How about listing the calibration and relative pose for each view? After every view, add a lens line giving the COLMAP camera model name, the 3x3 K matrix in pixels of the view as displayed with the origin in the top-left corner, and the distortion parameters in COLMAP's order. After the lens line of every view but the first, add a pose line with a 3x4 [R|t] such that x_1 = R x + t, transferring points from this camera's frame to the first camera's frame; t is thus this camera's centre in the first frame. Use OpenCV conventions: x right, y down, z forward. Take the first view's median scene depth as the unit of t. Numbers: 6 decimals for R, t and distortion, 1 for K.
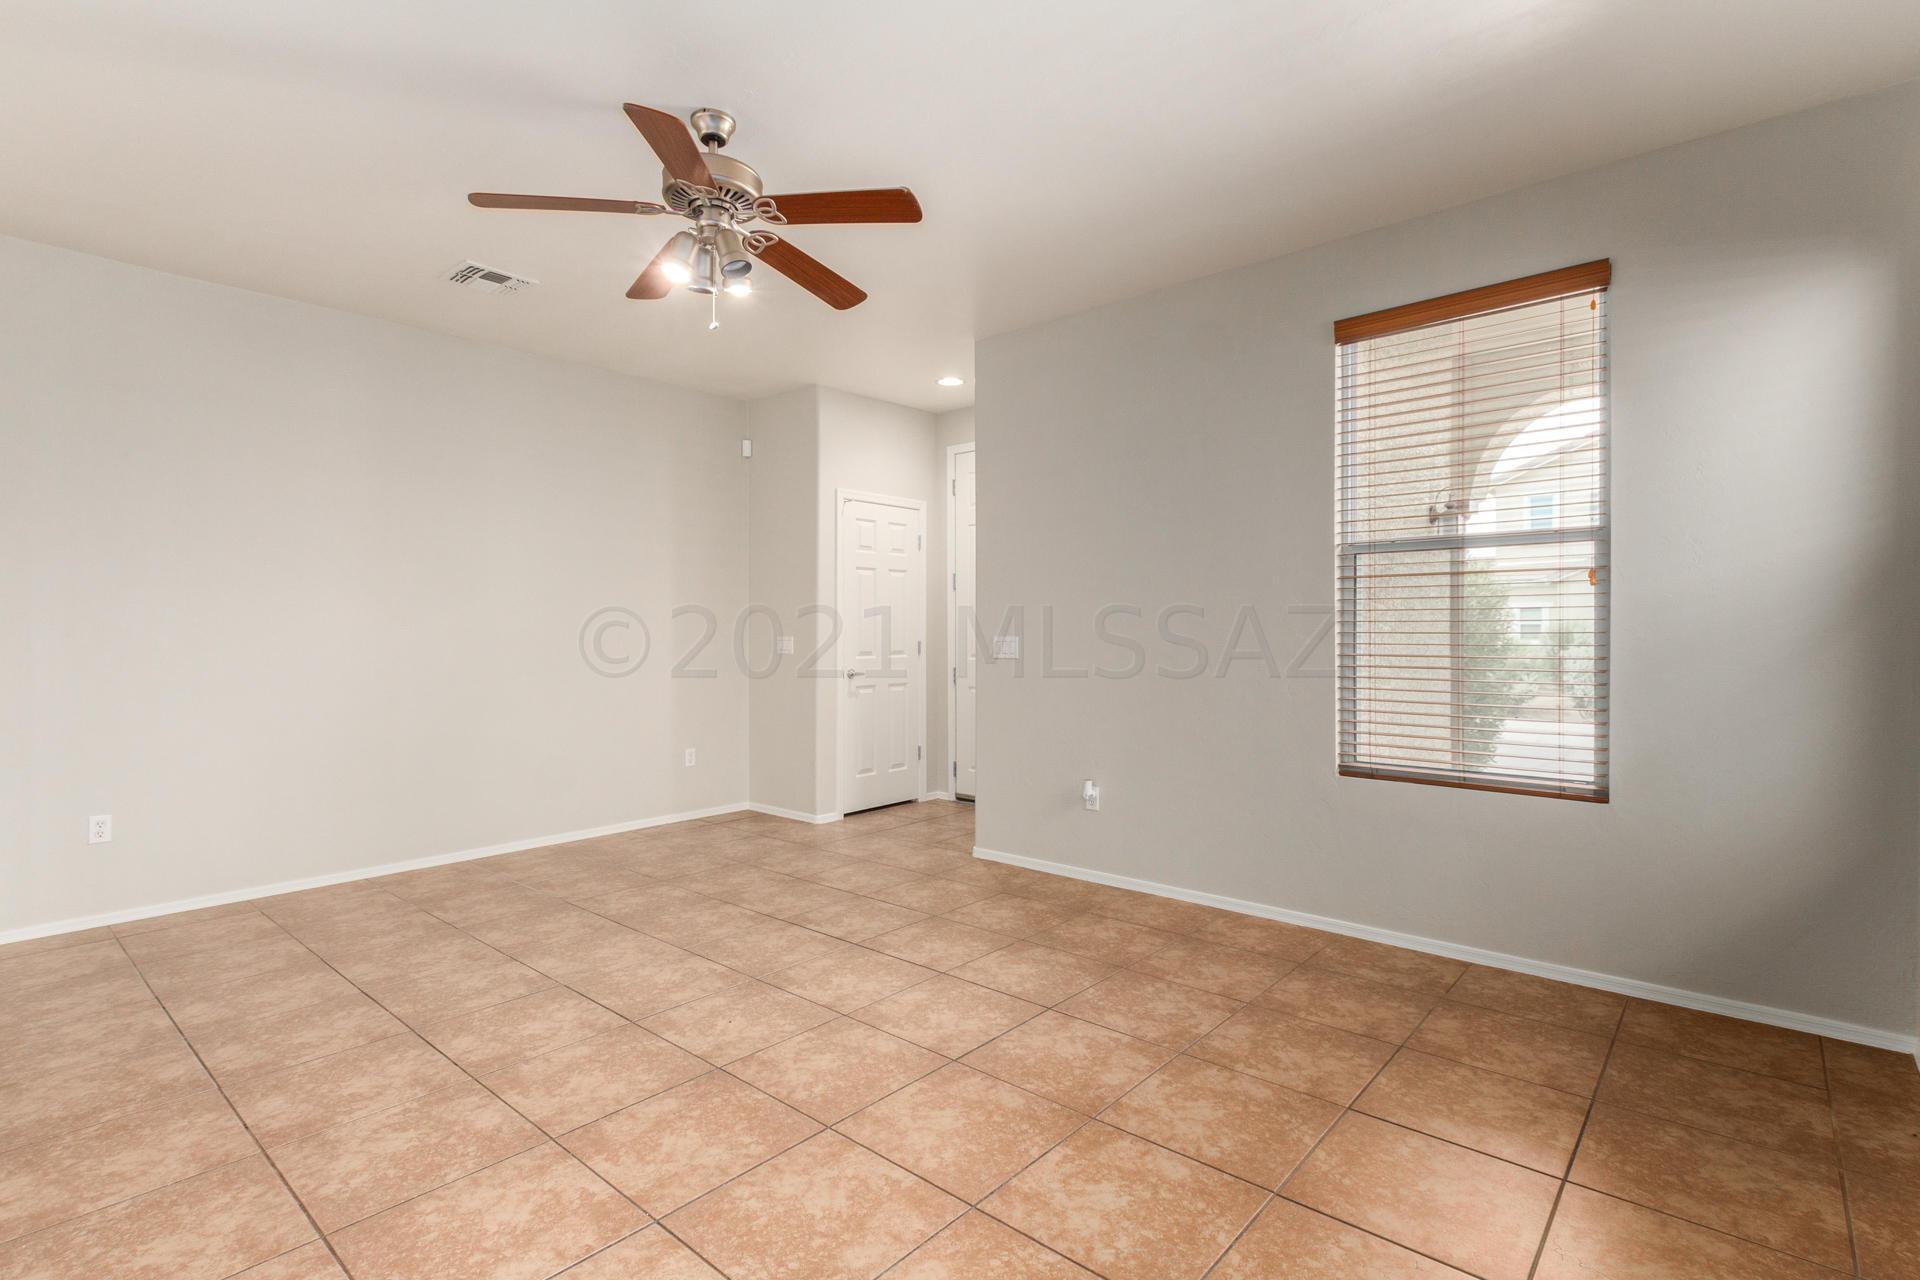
lens RADIAL K [[911.9, 0, 956.9], [0, 911.9, 635.1], [0, 0, 1]] dist [0.007530, -0.001213]
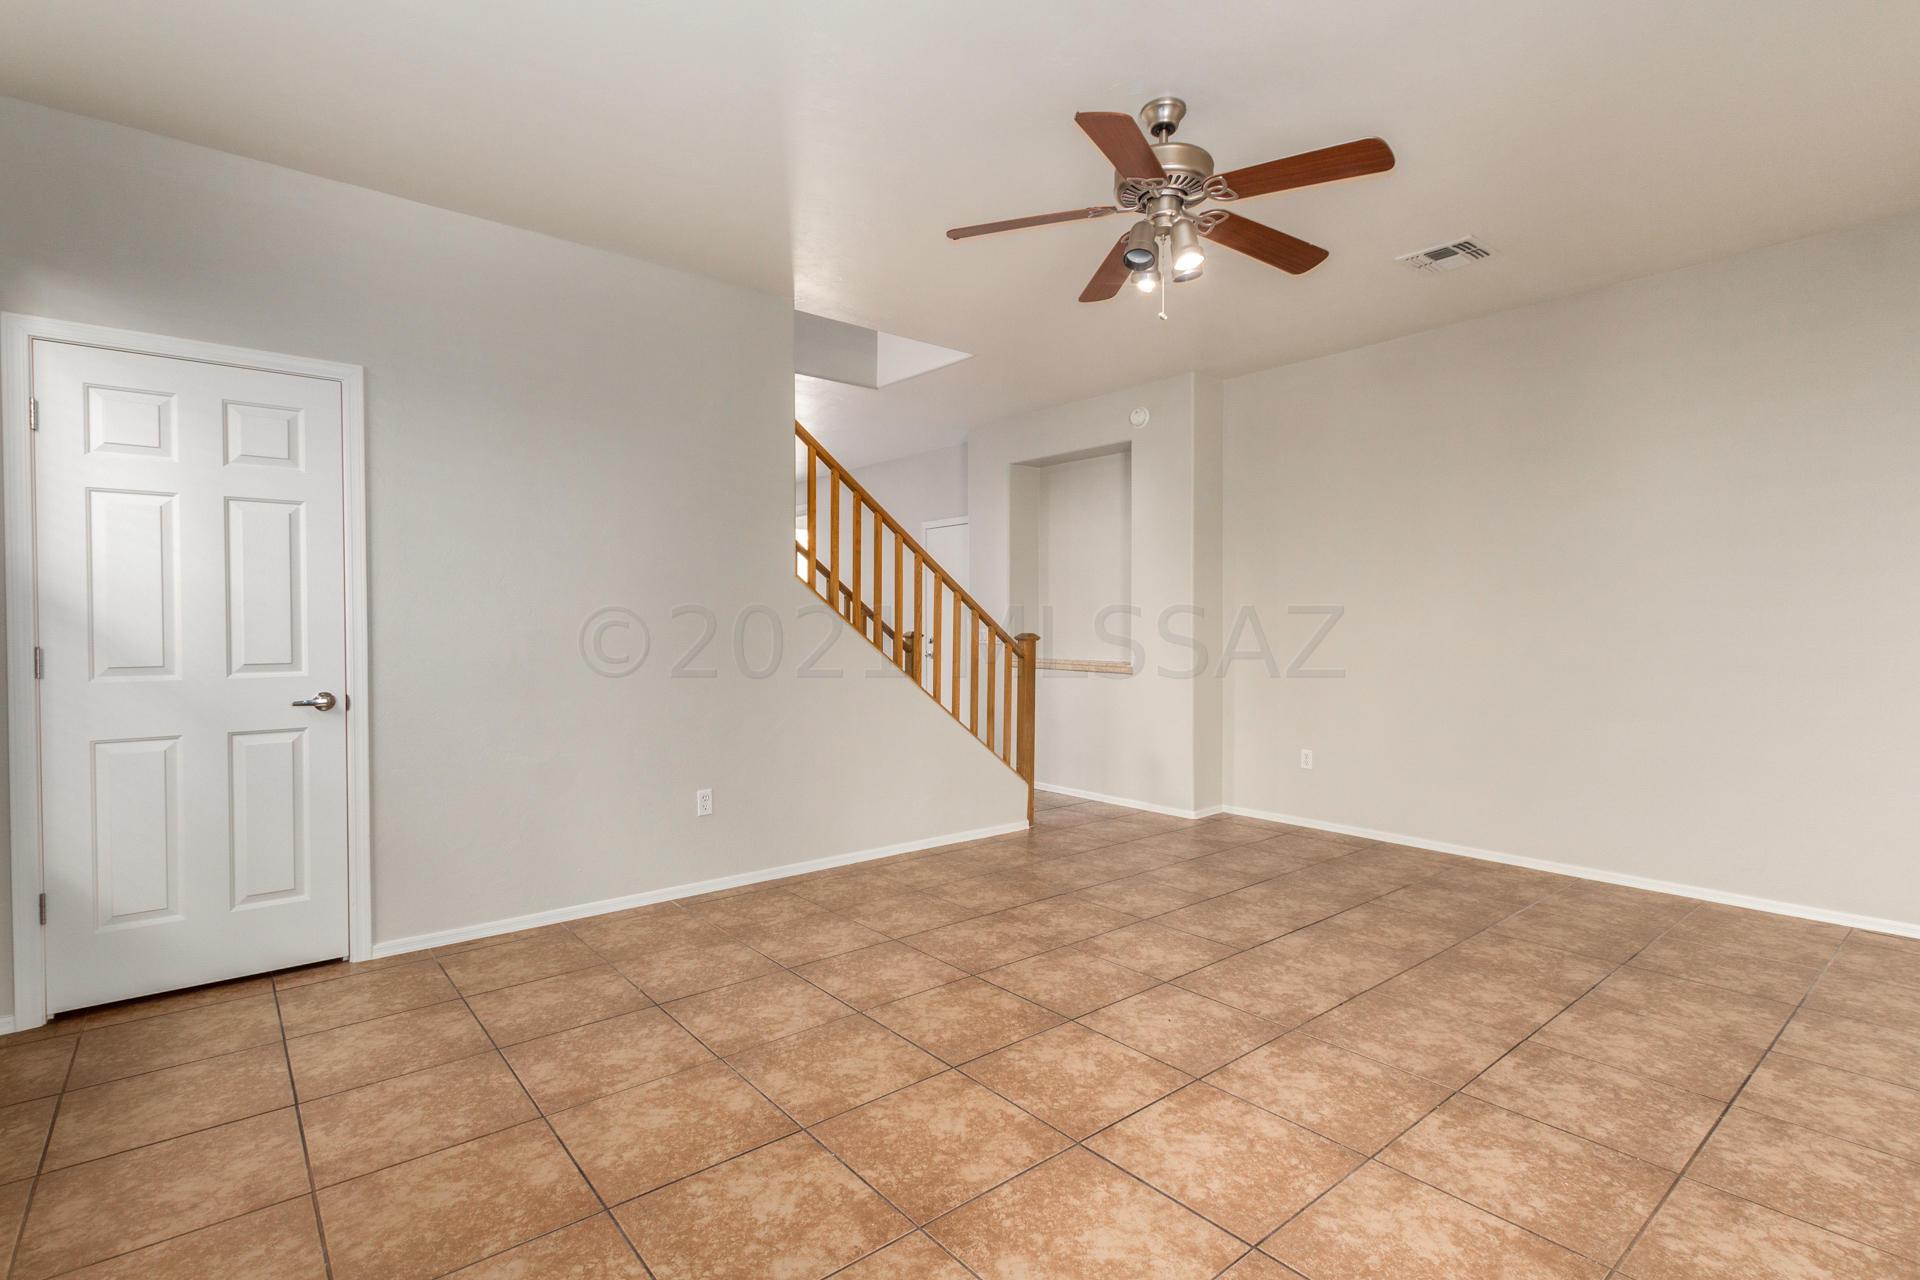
lens RADIAL K [[911.9, 0, 956.4], [0, 911.9, 638.3], [0, 0, 1]] dist [0.007530, -0.001213]
pose [[-0.163235, 0.017652, -0.986429, 0.693835], [-0.002249, 0.999831, 0.018264, -0.001340], [0.986585, 0.005200, -0.163168, 0.870560]]
